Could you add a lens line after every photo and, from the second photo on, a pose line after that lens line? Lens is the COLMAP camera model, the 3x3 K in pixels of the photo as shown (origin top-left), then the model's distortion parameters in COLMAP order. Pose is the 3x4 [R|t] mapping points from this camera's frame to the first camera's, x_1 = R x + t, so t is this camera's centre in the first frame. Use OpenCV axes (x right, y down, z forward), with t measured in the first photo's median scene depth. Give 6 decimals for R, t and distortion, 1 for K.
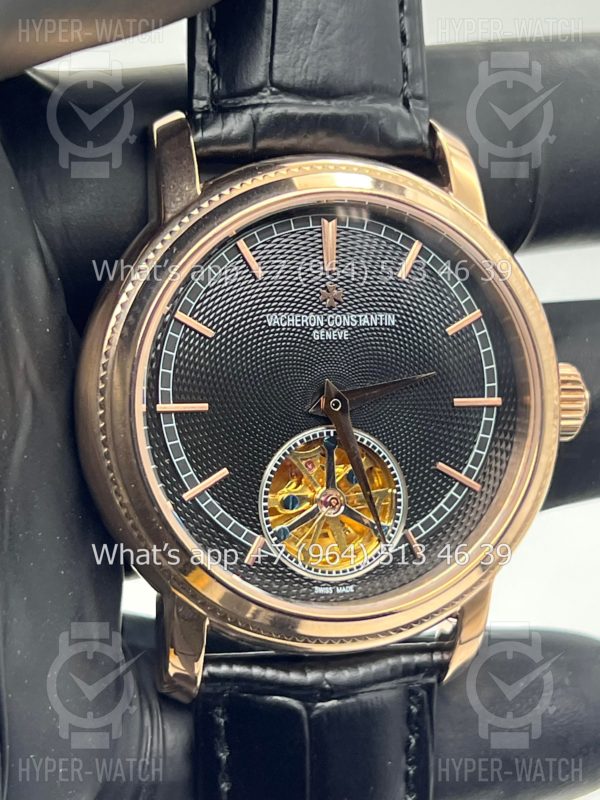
lens RADIAL K [[1884.4, 0, 302.2], [0, 1884.4, 398.7], [0, 0, 1]] dist [0.160682, 0.000000]
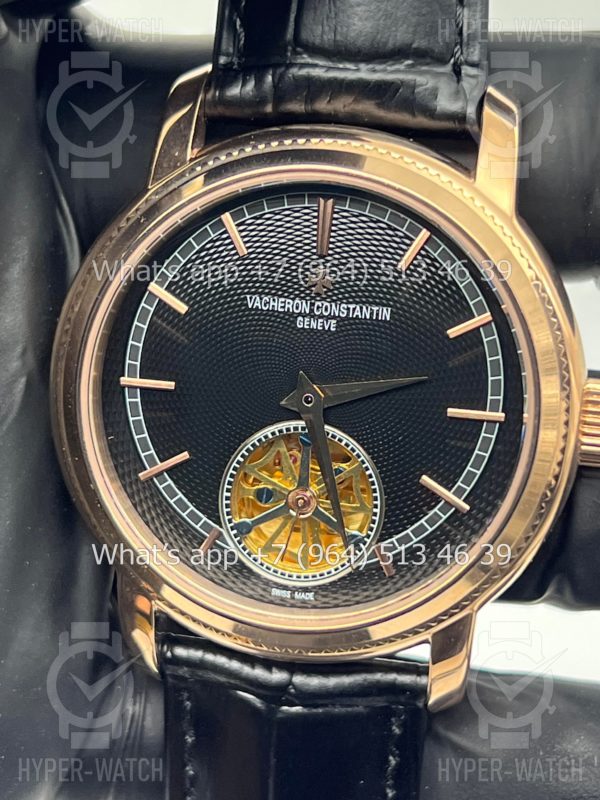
lens RADIAL K [[1884.4, 0, 296.1], [0, 1884.4, 404.1], [0, 0, 1]] dist [0.160682, 0.000000]
pose [[0.911891, 0.134102, -0.387906, 0.365634], [-0.097881, 0.988901, 0.111774, -0.096159], [0.398590, -0.063957, 0.914896, 0.147977]]
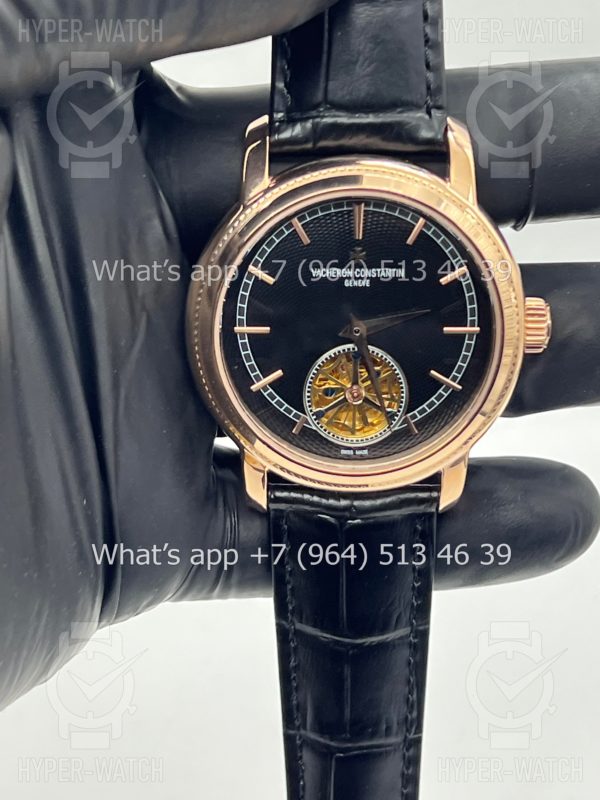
lens RADIAL K [[1884.4, 0, 301.2], [0, 1884.4, 417.5], [0, 0, 1]] dist [0.160682, 0.000000]
pose [[0.964986, 0.078944, -0.250141, 0.343666], [-0.021742, 0.974427, 0.223652, -0.255386], [0.261400, -0.210382, 0.942024, -0.405384]]
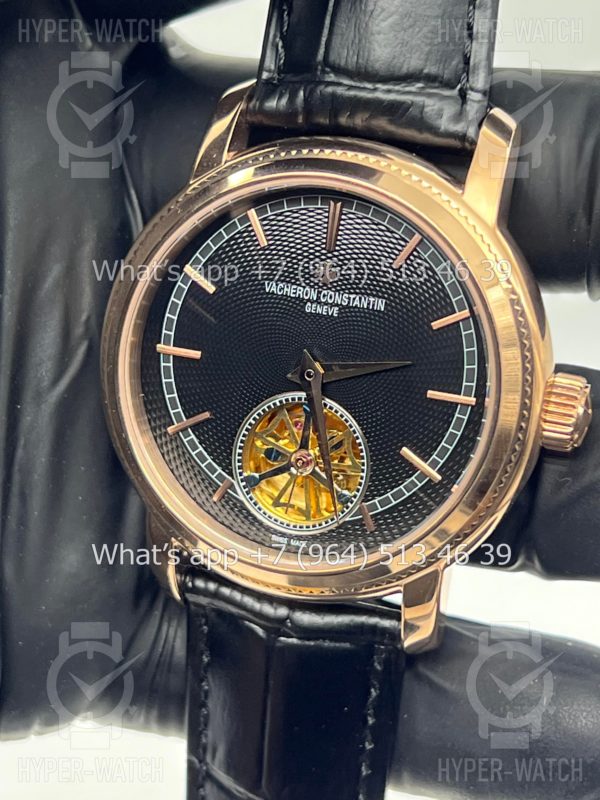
lens RADIAL K [[1884.4, 0, 293.4], [0, 1884.4, 438.5], [0, 0, 1]] dist [0.160682, 0.000000]
pose [[0.830605, 0.211569, -0.515106, 0.561174], [-0.149152, 0.975741, 0.160258, -0.129906], [0.536516, -0.056282, 0.842011, 0.088014]]
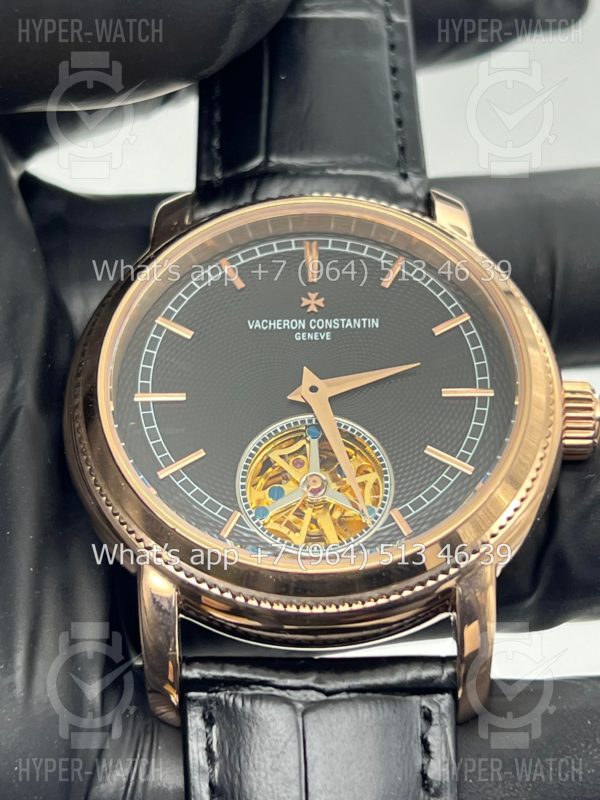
lens RADIAL K [[1884.4, 0, 298.5], [0, 1884.4, 401.7], [0, 0, 1]] dist [0.160682, 0.000000]
pose [[0.961364, -0.129530, -0.242901, 0.247993], [-0.006383, 0.871652, -0.490084, 0.491041], [0.275206, 0.472700, 0.837148, 0.160666]]
